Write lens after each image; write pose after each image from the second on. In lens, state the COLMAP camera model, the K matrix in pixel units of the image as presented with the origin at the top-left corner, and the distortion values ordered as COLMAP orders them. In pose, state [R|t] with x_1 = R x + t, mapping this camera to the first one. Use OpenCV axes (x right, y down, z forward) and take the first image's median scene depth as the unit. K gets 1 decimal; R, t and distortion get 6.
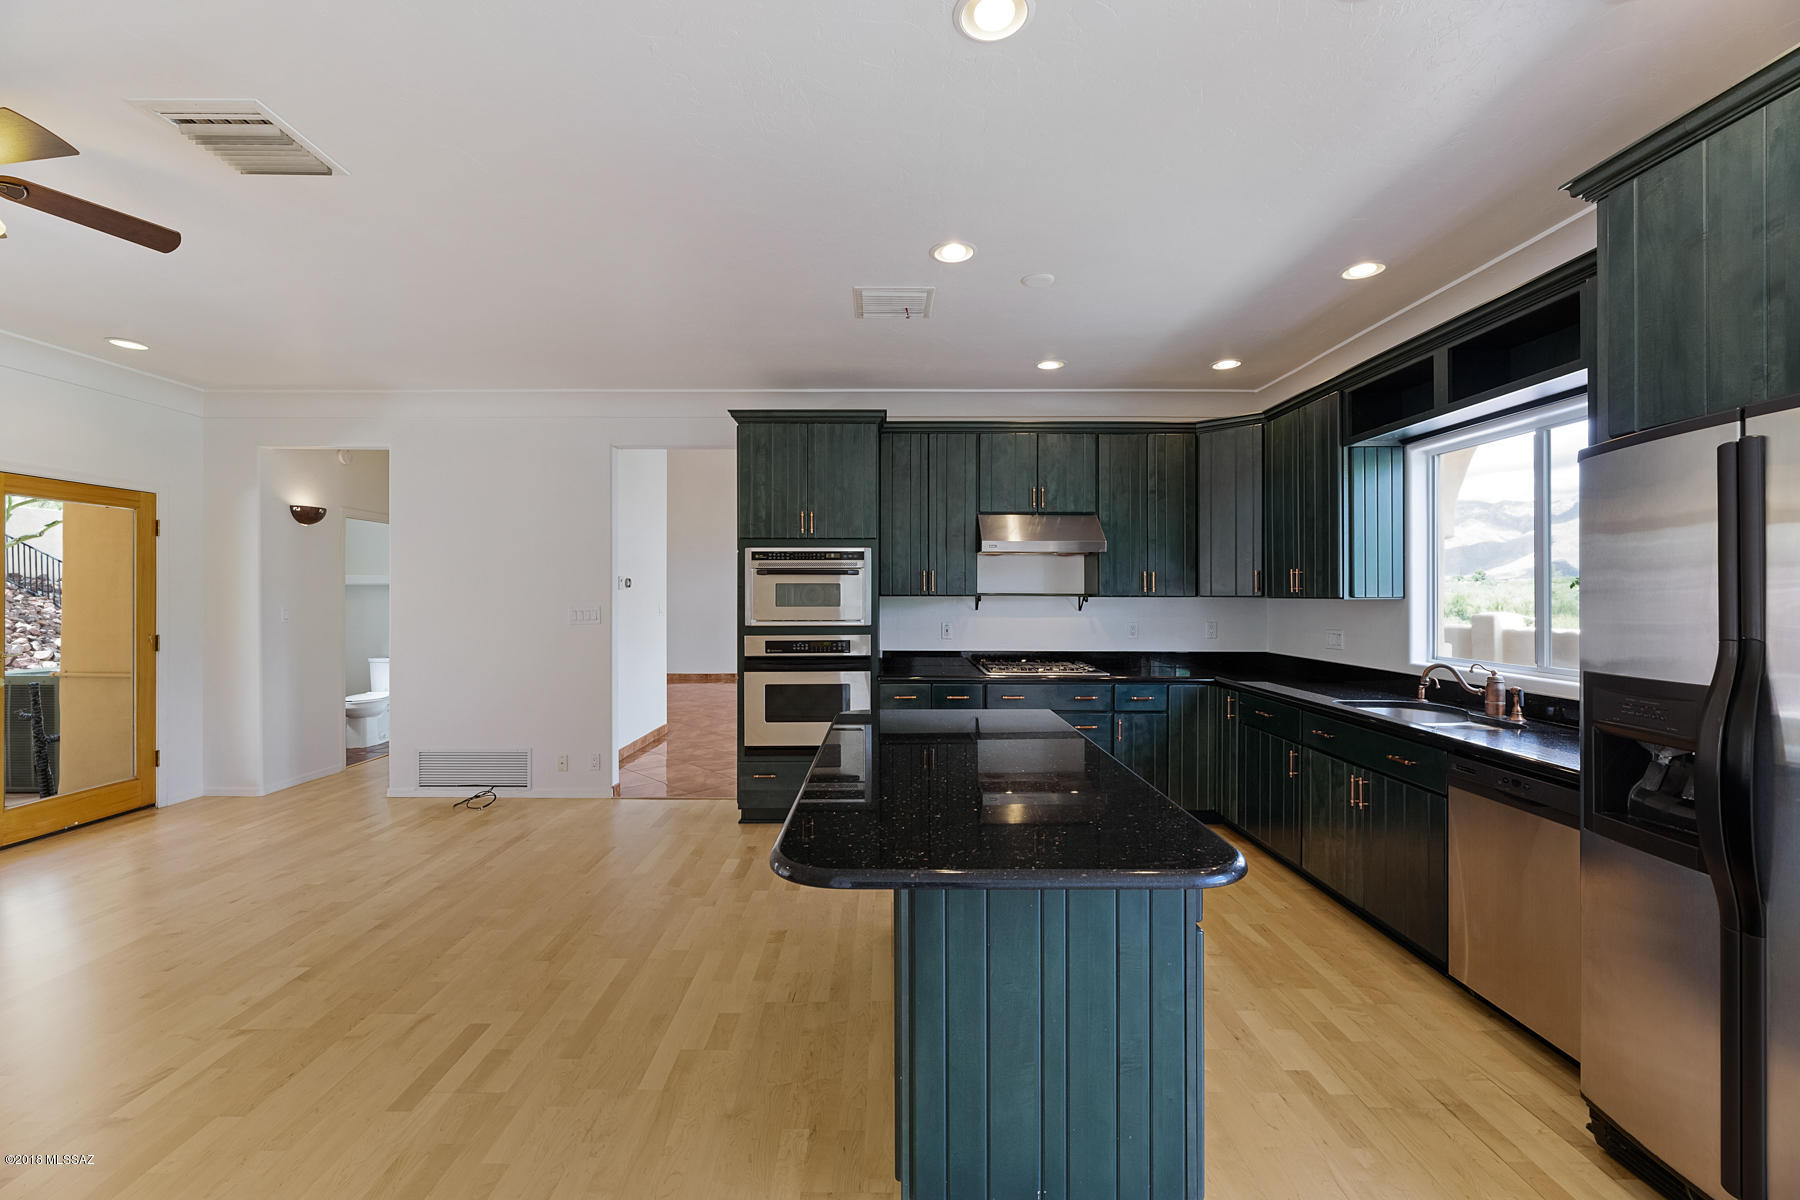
lens RADIAL K [[735.1, 0, 896.7], [0, 735.1, 596.9], [0, 0, 1]] dist [-0.002774, -0.000303]
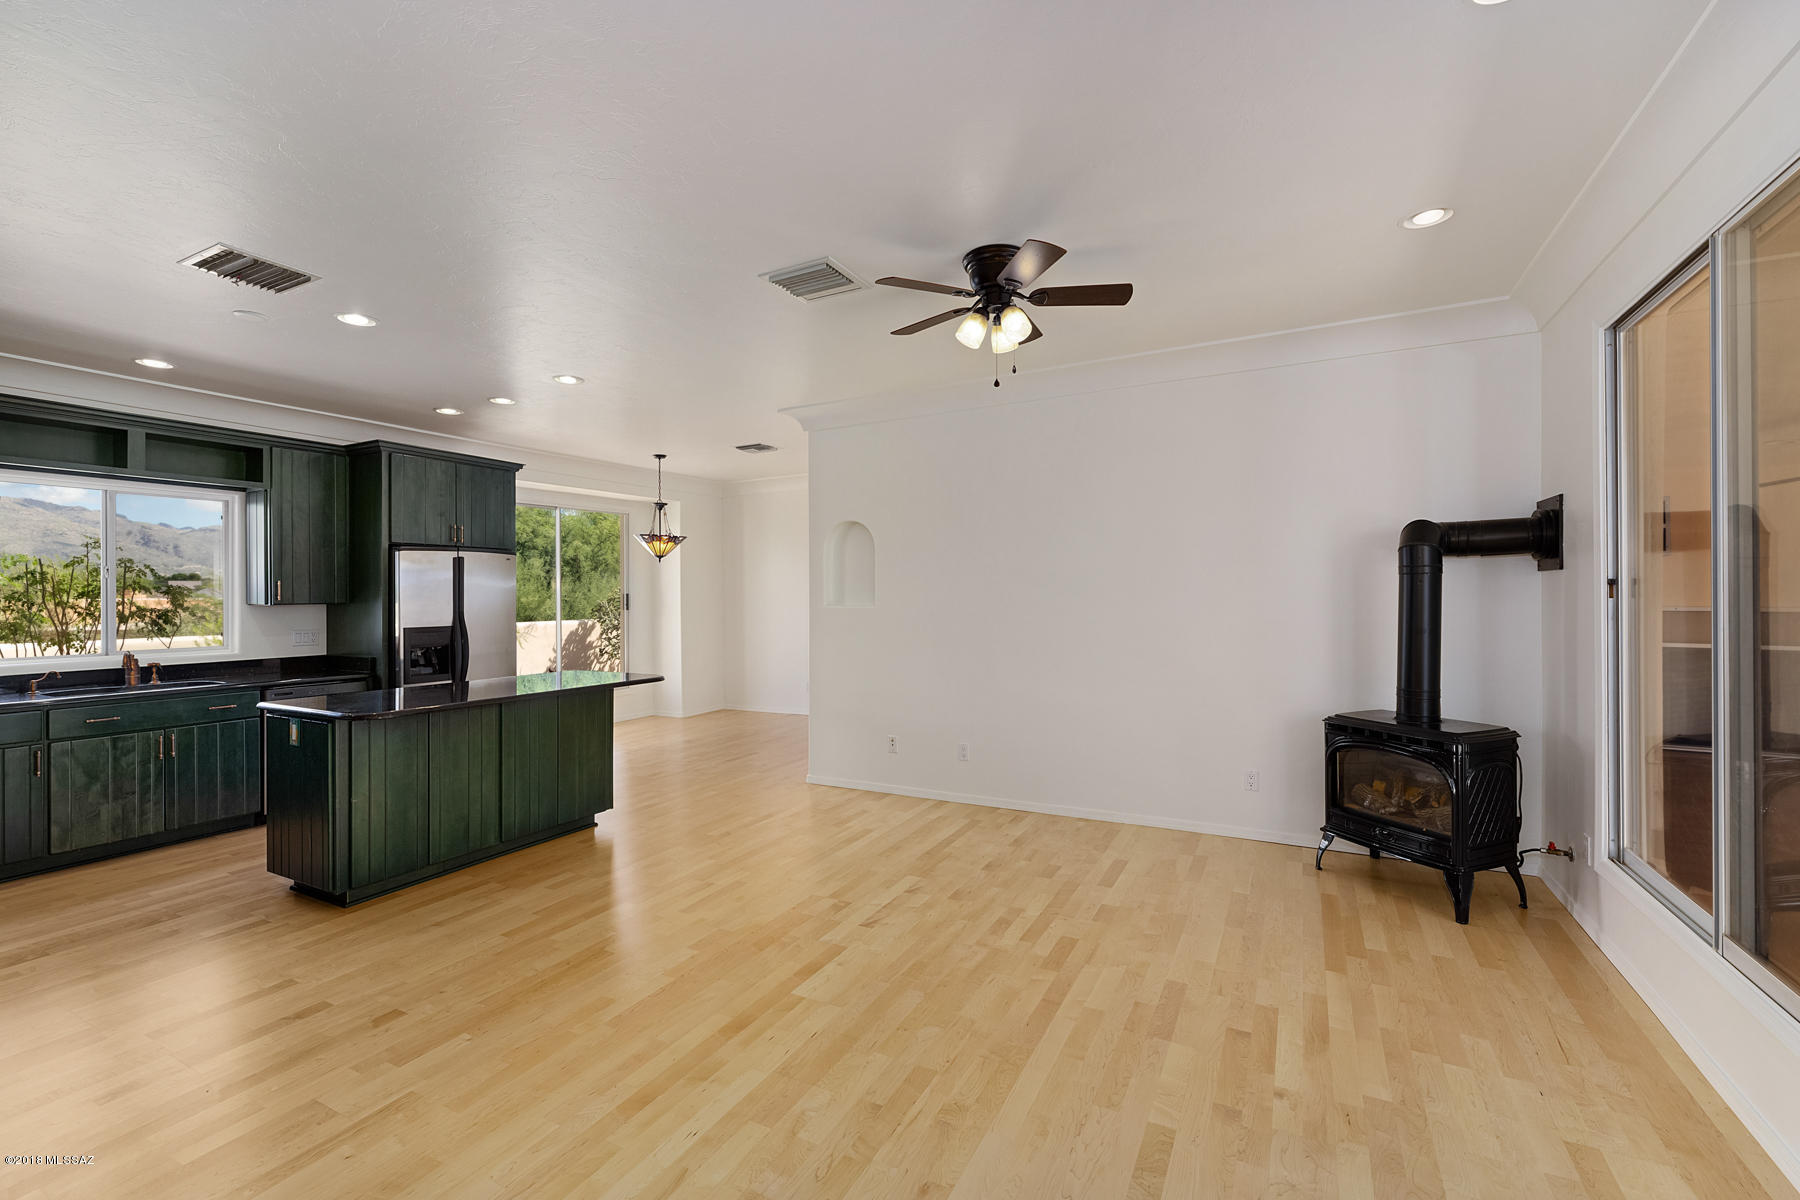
lens RADIAL K [[766.6, 0, 895.4], [0, 766.6, 594.8], [0, 0, 1]] dist [-0.000578, 0.000349]
pose [[-0.876462, 0.005292, 0.481441, -1.260484], [0.009145, 0.999942, 0.005657, -0.013218], [-0.481384, 0.009361, -0.876460, 1.602816]]
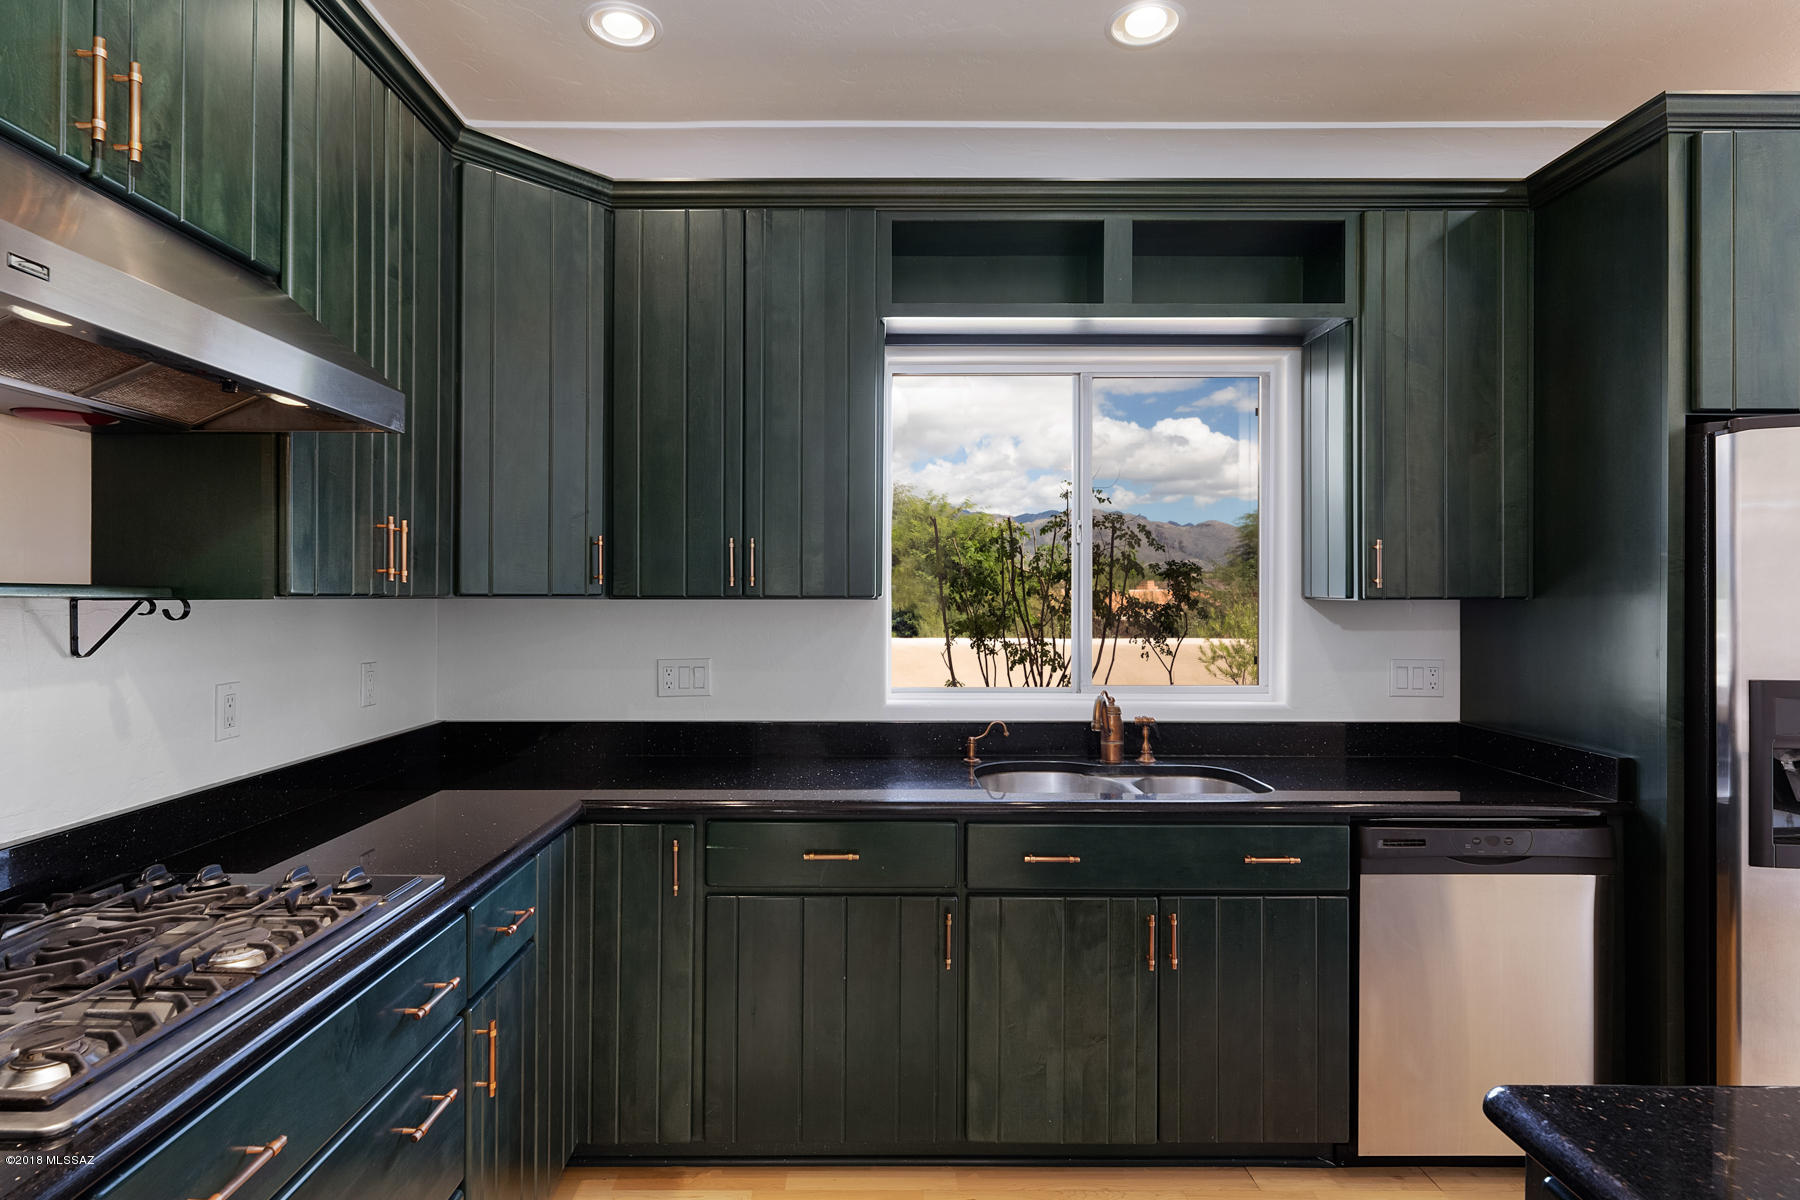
lens RADIAL K [[903.6, 0, 887.6], [0, 903.6, 586.9], [0, 0, 1]] dist [0.003171, 0.000461]
pose [[-0.001813, 0.004132, 0.999990, -0.066223], [0.004999, 0.999979, -0.004123, -0.004091], [-0.999986, 0.004991, -0.001833, 1.214814]]
